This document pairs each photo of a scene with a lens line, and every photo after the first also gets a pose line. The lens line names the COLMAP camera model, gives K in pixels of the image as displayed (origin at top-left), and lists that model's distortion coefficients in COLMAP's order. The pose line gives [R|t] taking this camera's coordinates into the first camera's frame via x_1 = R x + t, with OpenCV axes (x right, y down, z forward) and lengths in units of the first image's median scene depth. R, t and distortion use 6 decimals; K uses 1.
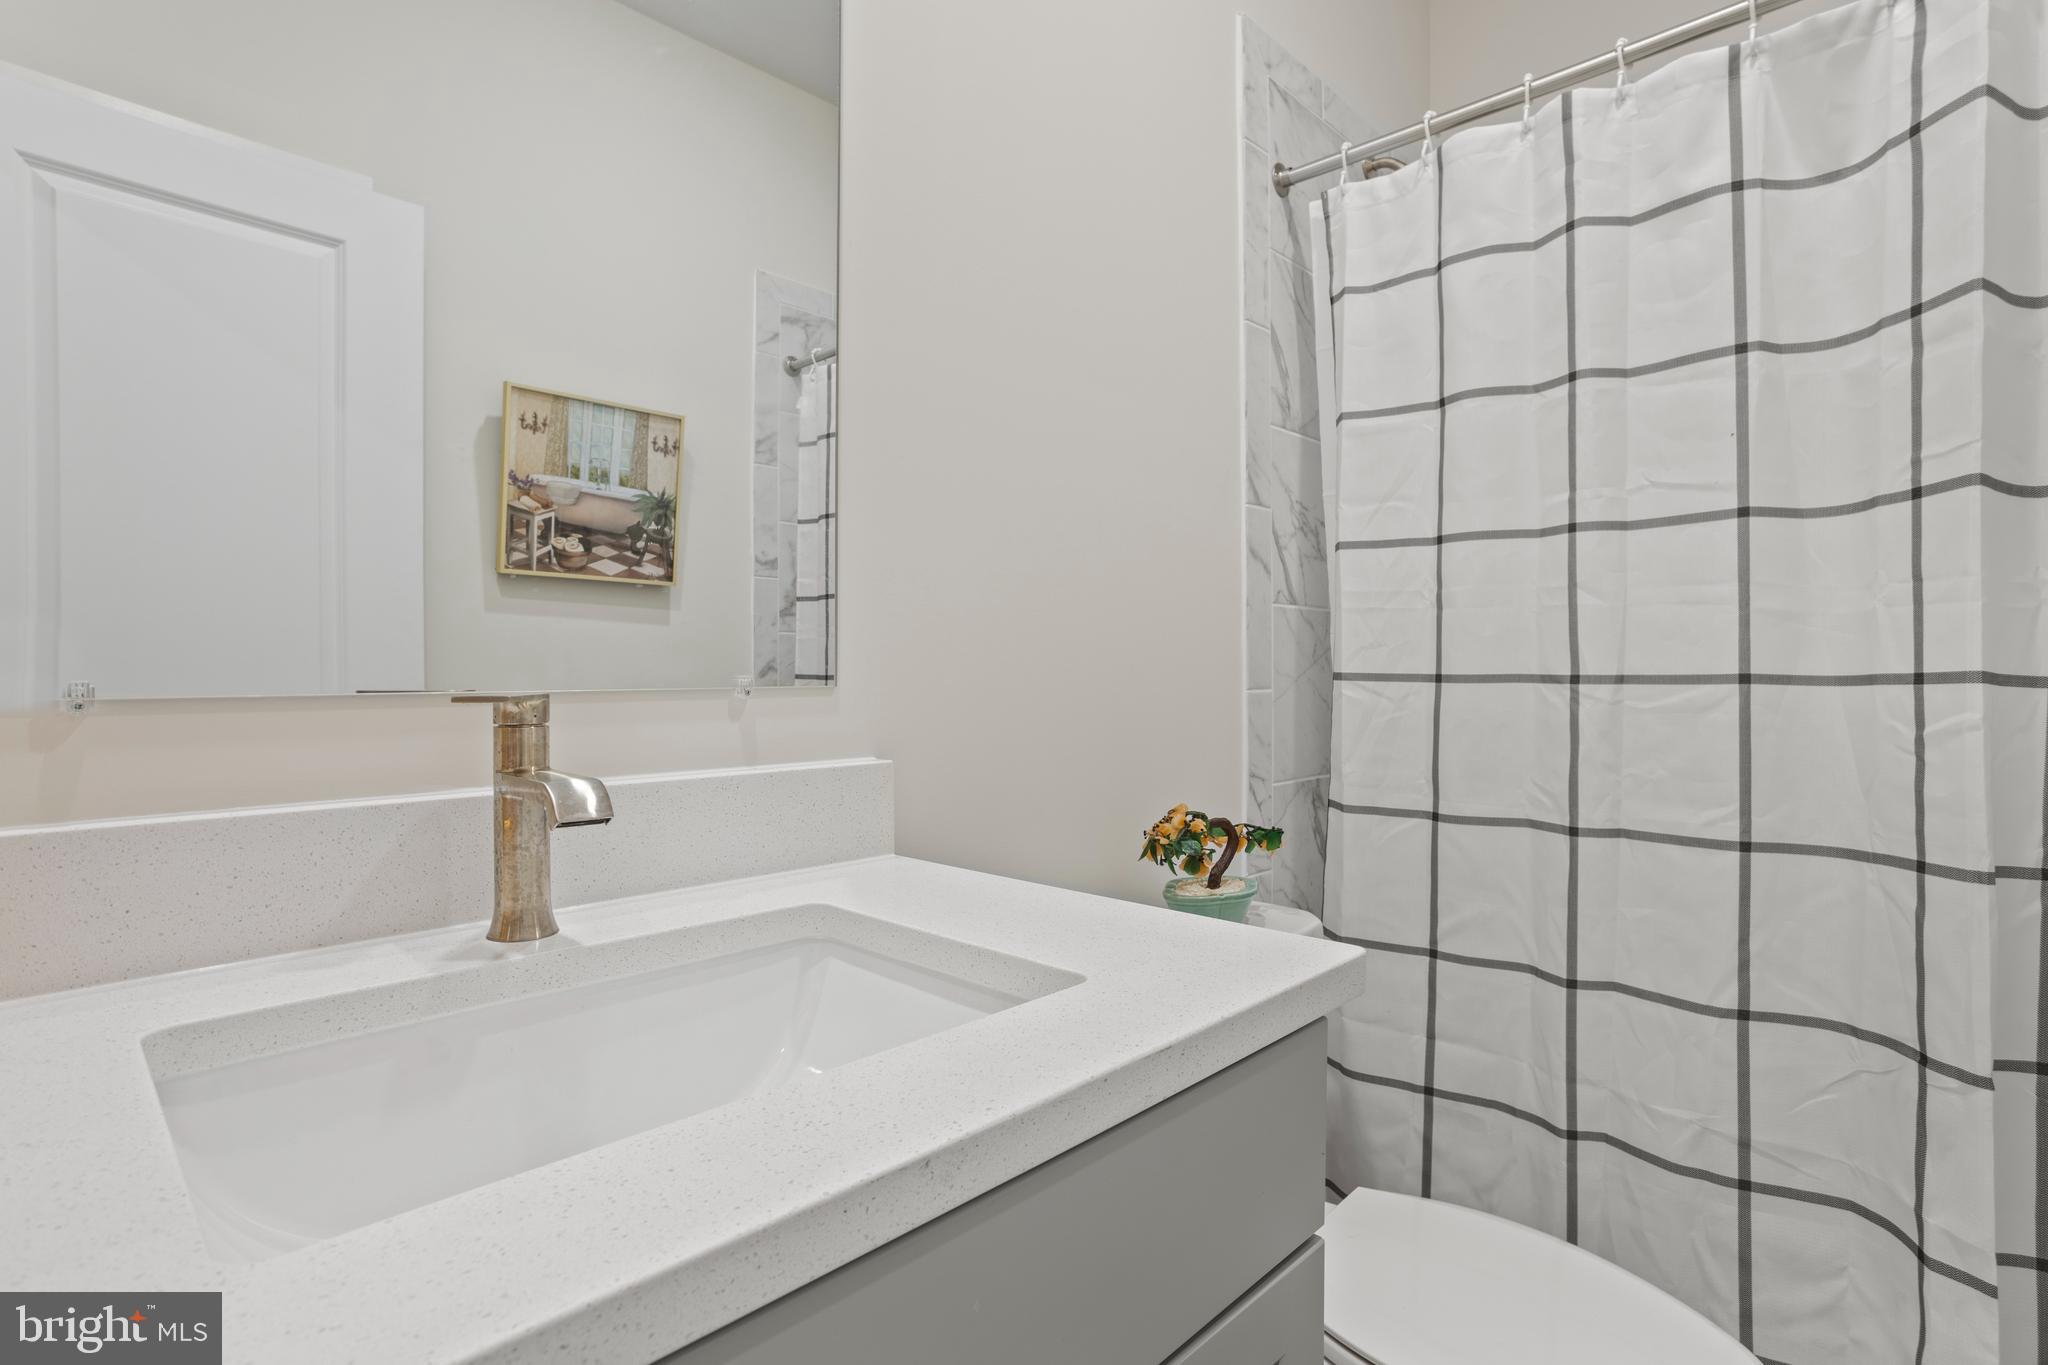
lens RADIAL K [[1002.4, 0, 1012.1], [0, 1002.4, 637.7], [0, 0, 1]] dist [-0.049156, 0.021416]
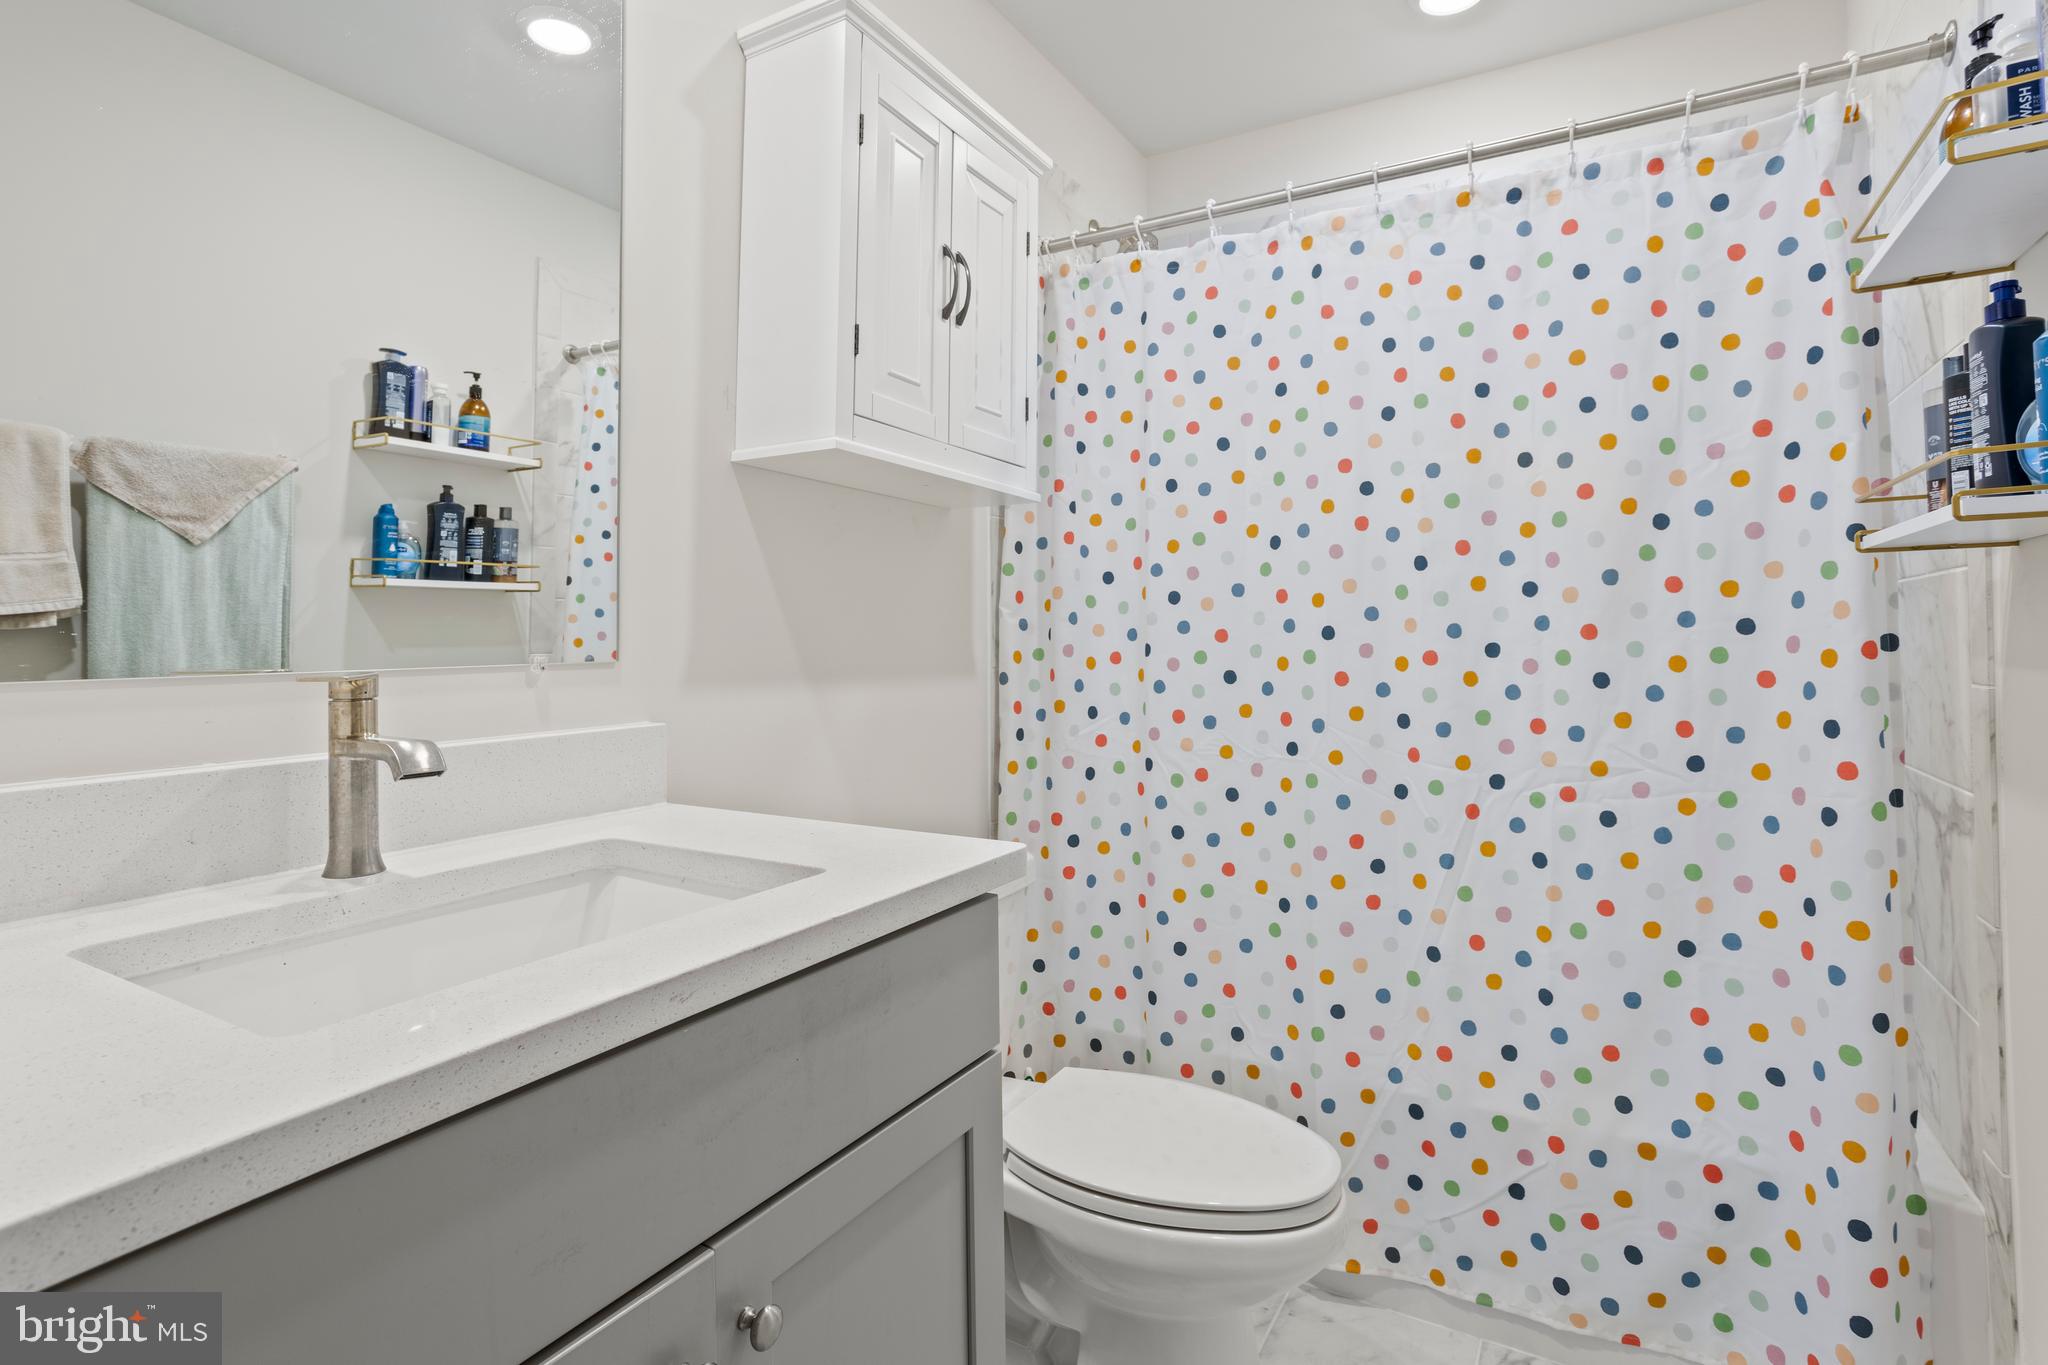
lens RADIAL K [[1002.4, 0, 1012.1], [0, 1002.4, 637.7], [0, 0, 1]] dist [-0.049156, 0.021416]
pose [[0.970495, -0.012073, 0.240818, -0.002334], [0.005099, 0.999550, 0.029562, -0.018955], [-0.241067, -0.027462, 0.970120, -0.358296]]
